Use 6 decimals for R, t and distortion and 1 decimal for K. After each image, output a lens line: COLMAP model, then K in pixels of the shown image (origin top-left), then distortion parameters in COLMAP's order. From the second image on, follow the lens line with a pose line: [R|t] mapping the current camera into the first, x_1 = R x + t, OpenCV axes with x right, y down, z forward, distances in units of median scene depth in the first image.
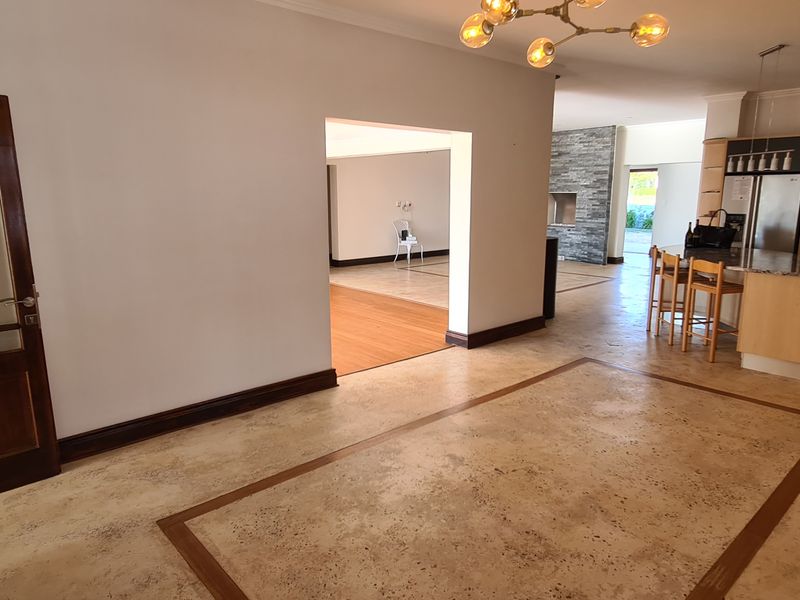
lens RADIAL K [[539.5, 0, 400.0], [0, 539.5, 300.0], [0, 0, 1]] dist [-0.002529, 0.000074]
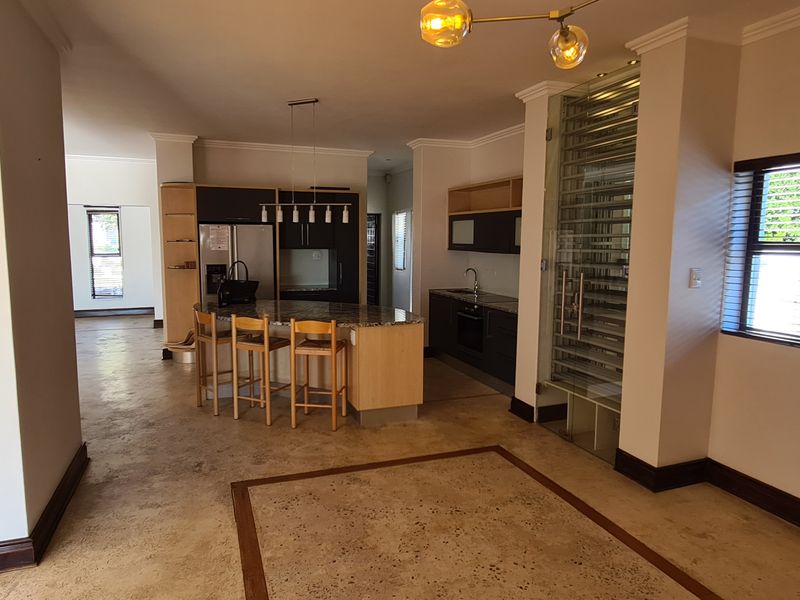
lens RADIAL K [[539.5, 0, 400.0], [0, 539.5, 300.0], [0, 0, 1]] dist [-0.002529, 0.000074]
pose [[0.355518, -0.100017, 0.929303, -0.119902], [0.172704, 0.984167, 0.039851, -0.069484], [-0.918575, 0.146326, 0.367163, 0.317402]]
